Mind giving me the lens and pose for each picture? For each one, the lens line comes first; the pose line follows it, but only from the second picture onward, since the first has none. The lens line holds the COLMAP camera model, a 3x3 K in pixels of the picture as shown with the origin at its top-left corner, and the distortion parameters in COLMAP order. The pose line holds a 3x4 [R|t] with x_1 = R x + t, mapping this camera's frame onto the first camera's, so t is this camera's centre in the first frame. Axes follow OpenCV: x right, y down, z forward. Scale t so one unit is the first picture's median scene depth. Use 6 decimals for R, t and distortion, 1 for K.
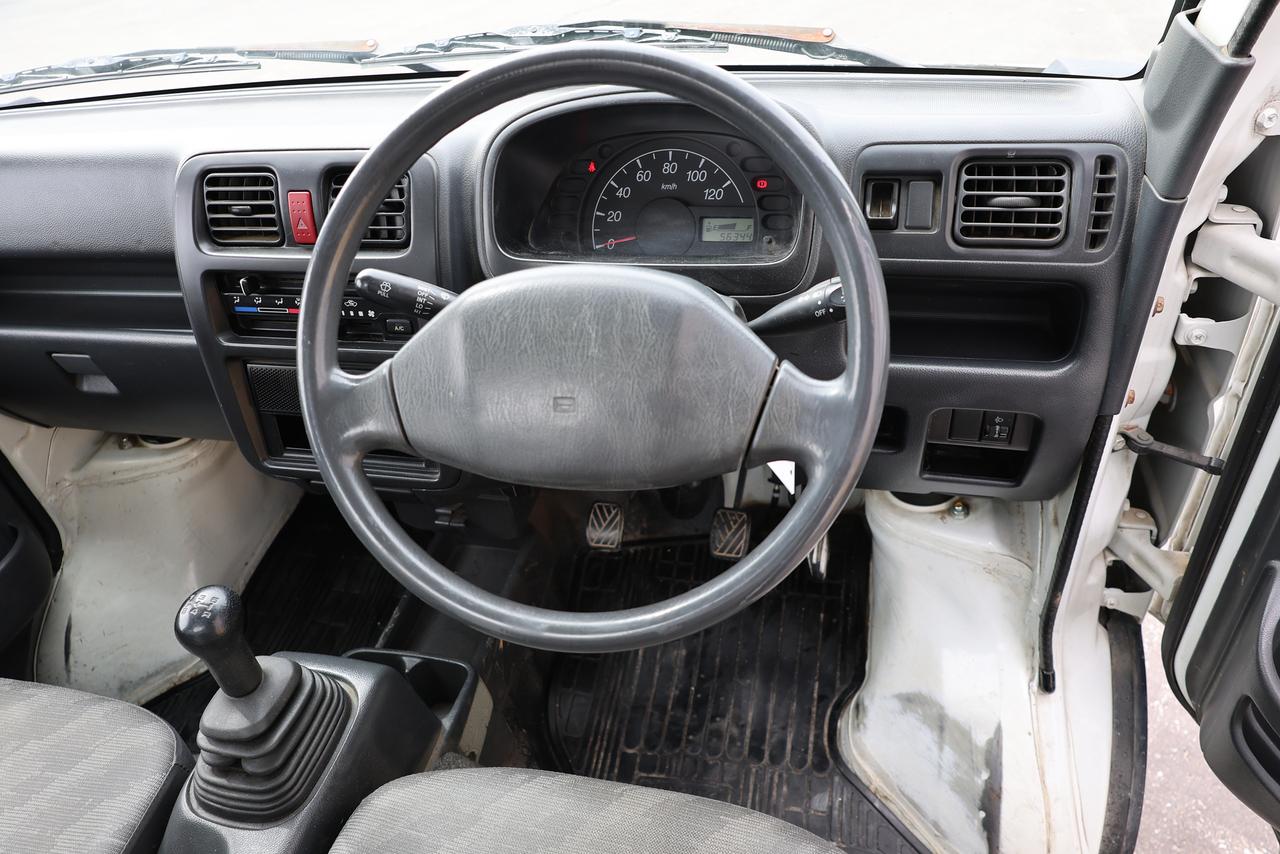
lens RADIAL K [[882.5, 0, 637.9], [0, 882.5, 426.5], [0, 0, 1]] dist [-0.013849, 0.005372]
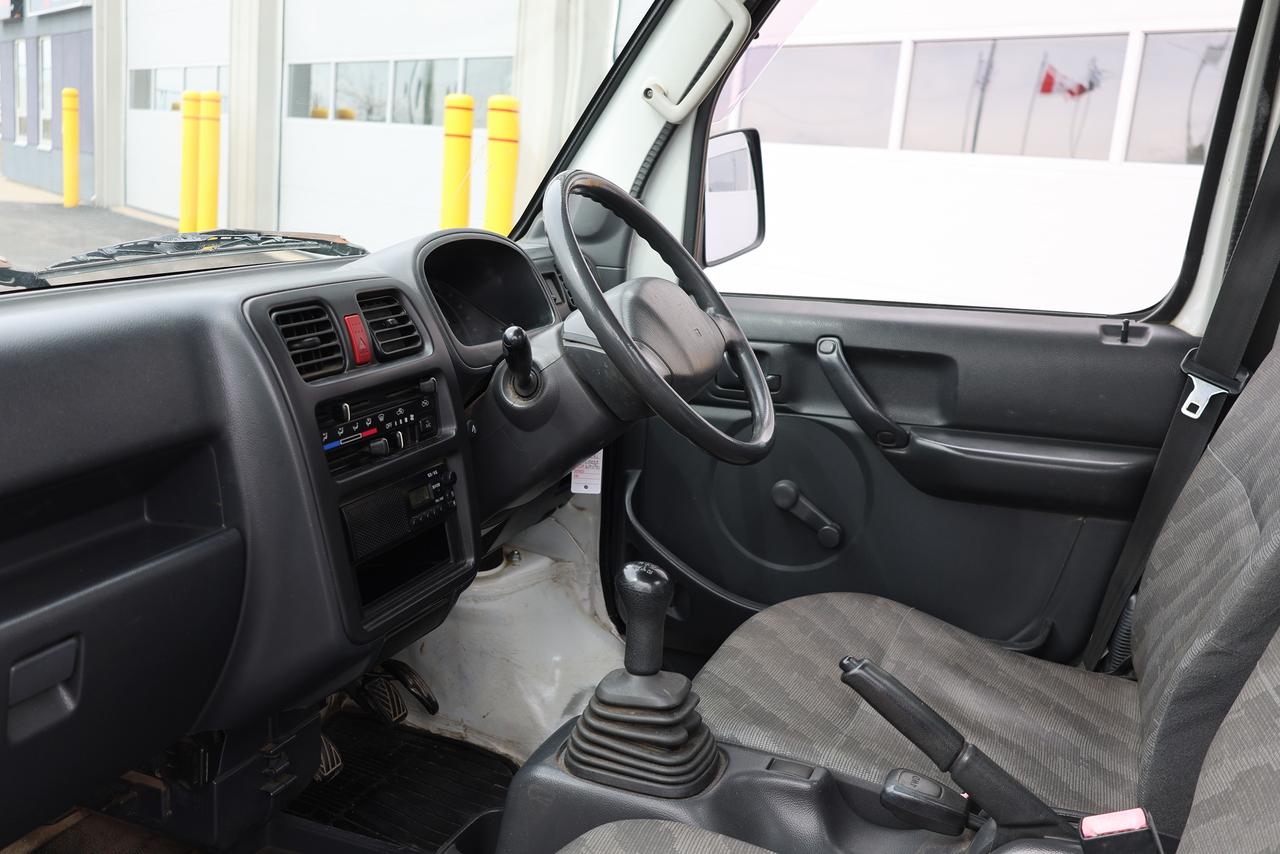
lens RADIAL K [[1271.3, 0, 642.2], [0, 1271.3, 418.6], [0, 0, 1]] dist [0.109158, 0.000000]
pose [[0.137349, -0.103013, 0.985151, -1.754710], [0.584954, 0.811060, 0.003255, 0.031819], [-0.799352, 0.575821, 0.171657, 0.495550]]
